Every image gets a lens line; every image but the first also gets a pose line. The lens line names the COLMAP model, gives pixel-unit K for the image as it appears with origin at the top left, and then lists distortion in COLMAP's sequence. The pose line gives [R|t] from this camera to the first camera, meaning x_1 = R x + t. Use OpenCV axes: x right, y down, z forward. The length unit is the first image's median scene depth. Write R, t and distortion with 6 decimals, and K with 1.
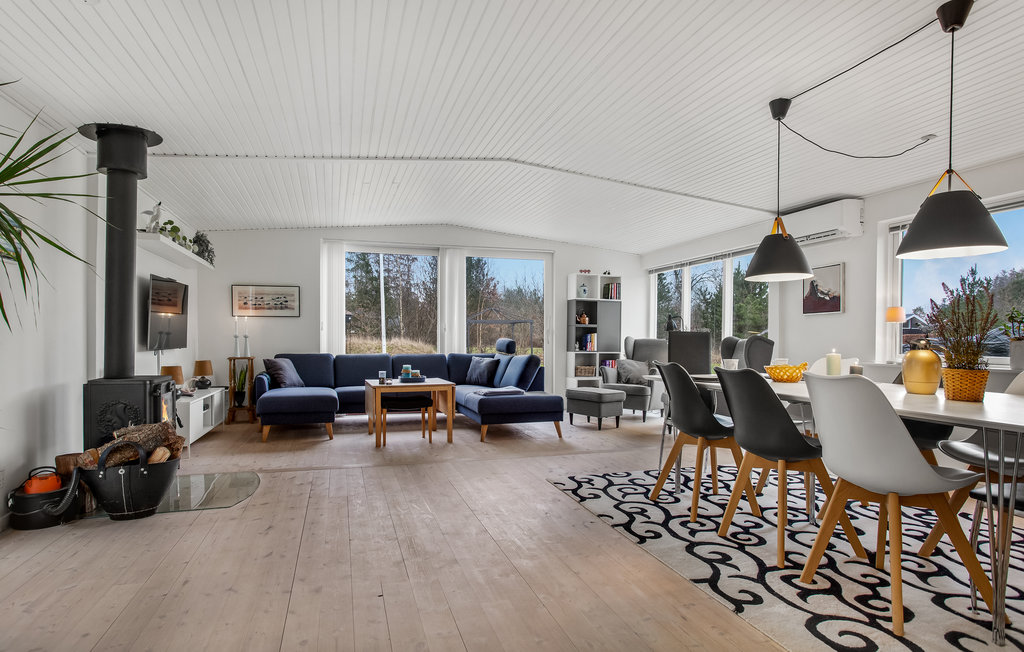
lens RADIAL K [[552.7, 0, 513.6], [0, 552.7, 341.3], [0, 0, 1]] dist [-0.019895, 0.001527]
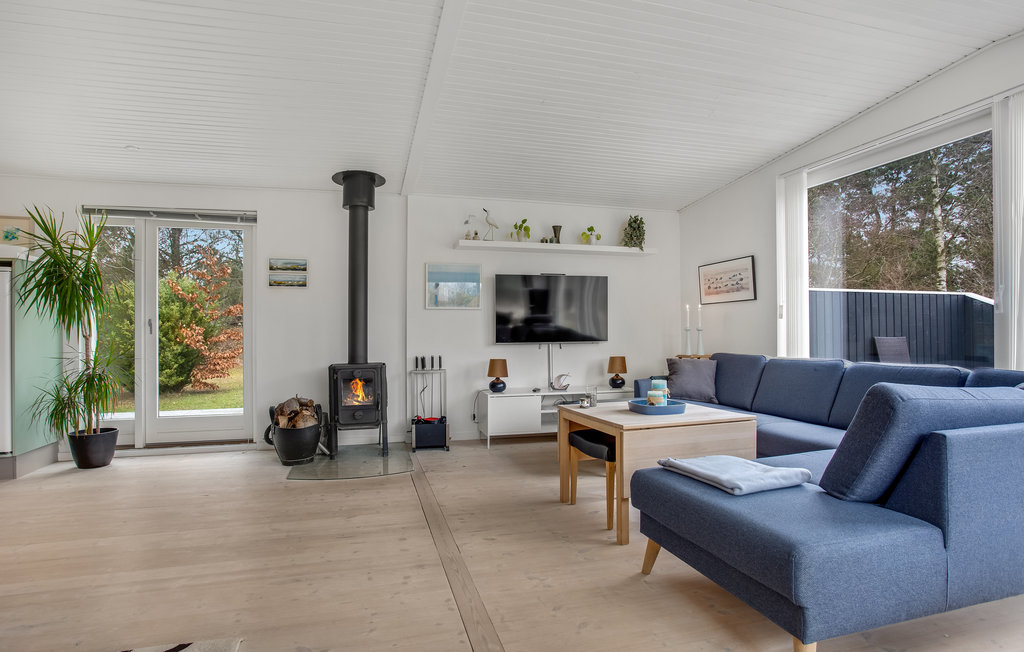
lens RADIAL K [[549.2, 0, 512.0], [0, 549.2, 326.0], [0, 0, 1]] dist [-0.077083, 0.046998]
pose [[-0.039127, -0.015158, -0.999119, 0.322569], [-0.000666, 0.999885, -0.015144, -0.002025], [0.999234, 0.000073, -0.039133, 0.804804]]
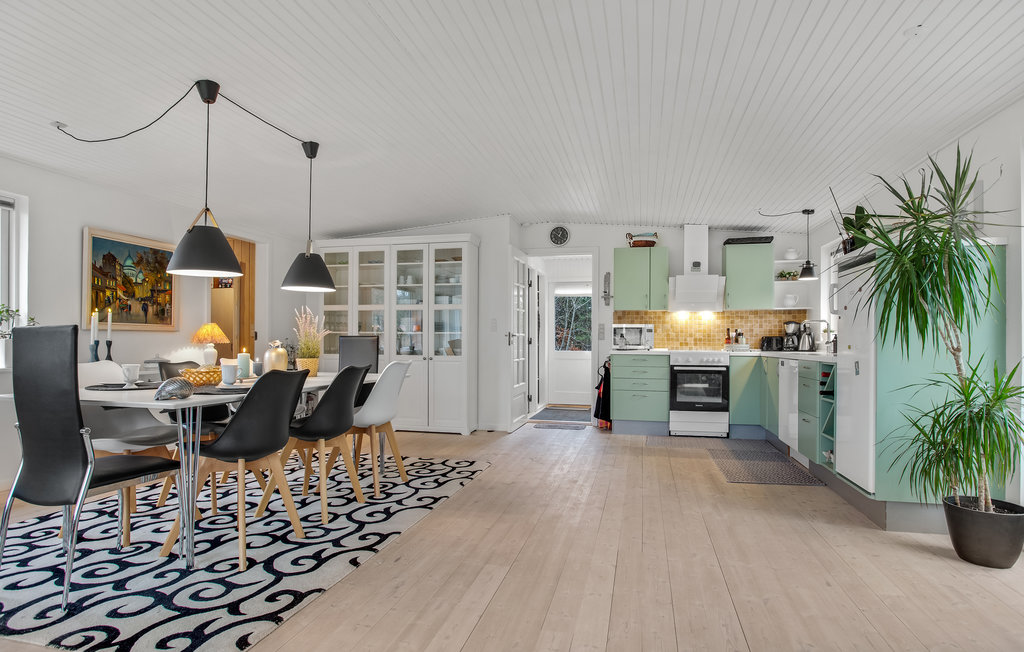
lens RADIAL K [[552.7, 0, 513.6], [0, 552.7, 341.3], [0, 0, 1]] dist [-0.019895, 0.001527]
pose [[-0.859643, -0.008474, 0.510824, -0.224528], [-0.006953, 0.999964, 0.004888, -0.005569], [-0.510847, 0.000651, -0.859671, 0.800963]]
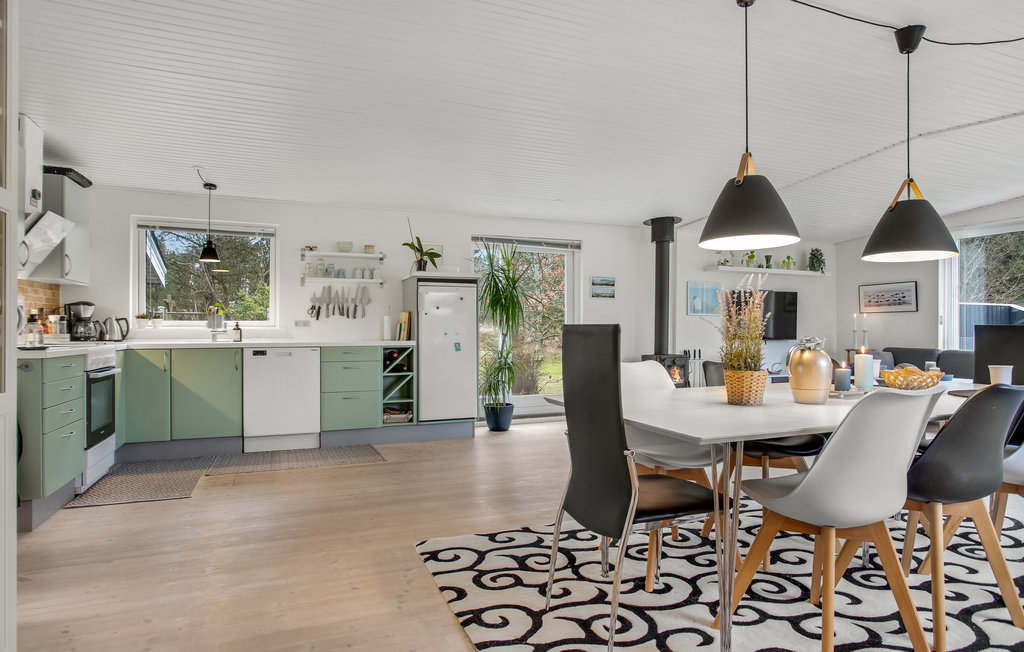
lens RADIAL K [[578.2, 0, 514.2], [0, 578.2, 329.8], [0, 0, 1]] dist [-0.053182, 0.037314]
pose [[0.082636, -0.003370, -0.996574, 0.646950], [-0.005662, 0.999977, -0.003851, -0.002860], [0.996564, 0.005961, 0.082615, 0.202163]]
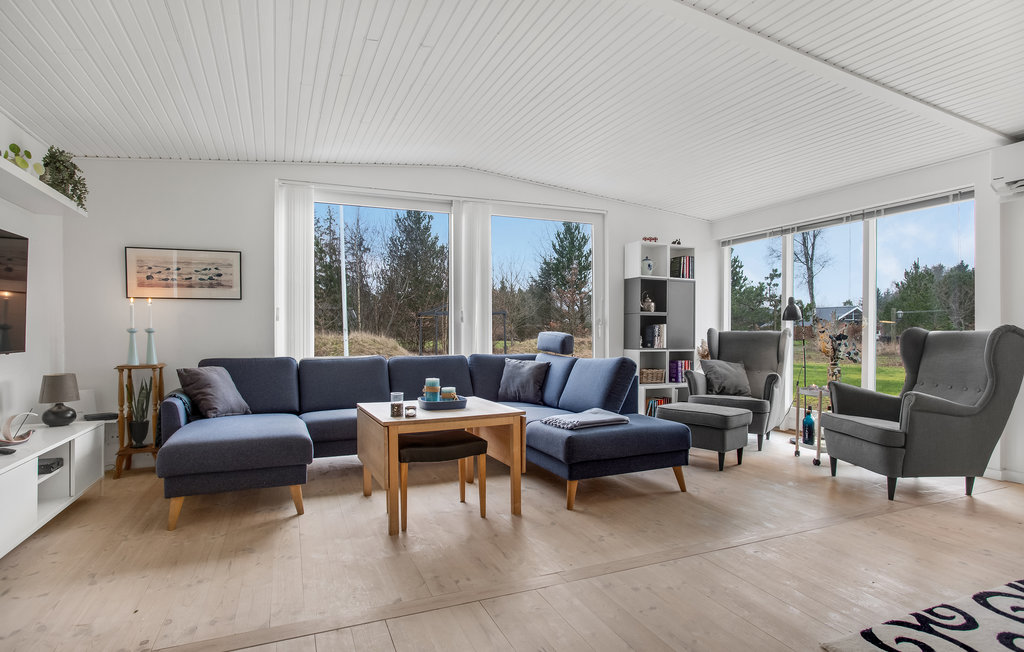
lens RADIAL K [[544.2, 0, 521.9], [0, 544.2, 333.2], [0, 0, 1]] dist [-0.042464, 0.027230]
pose [[0.994384, -0.005502, 0.105692, -0.146383], [0.005685, 0.999983, -0.001435, -0.003093], [-0.105683, 0.002028, 0.994398, 0.384522]]
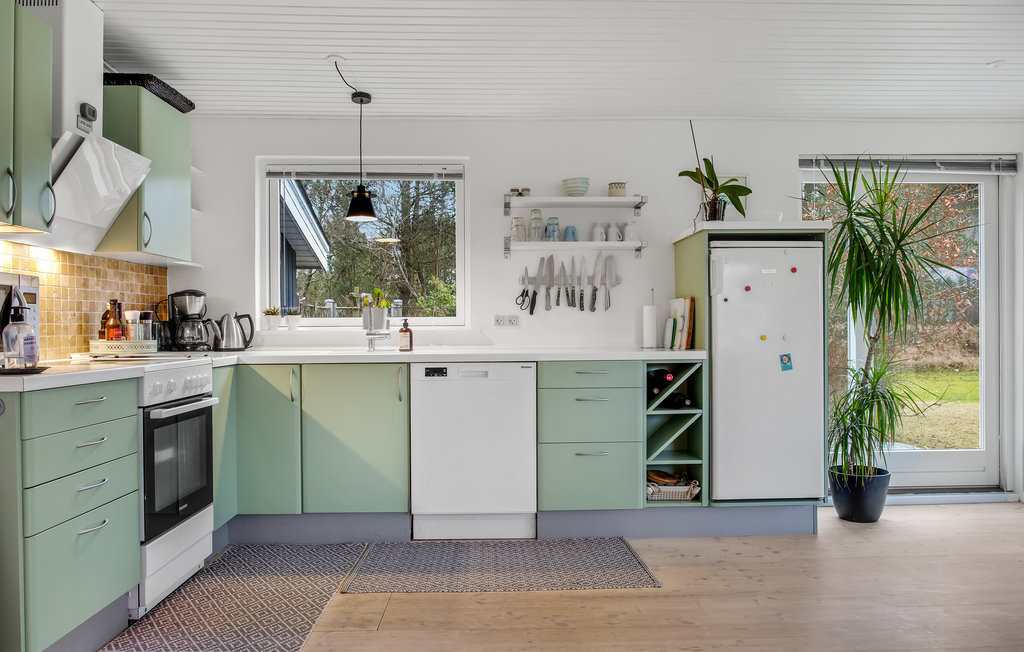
lens RADIAL K [[729.7, 0, 507.9], [0, 729.7, 333.6], [0, 0, 1]] dist [-0.031951, 0.002043]
pose [[-0.278690, 0.004025, -0.960373, 0.380041], [-0.000620, 0.999990, 0.004371, -0.005099], [0.960381, 0.001813, -0.278685, 0.136811]]
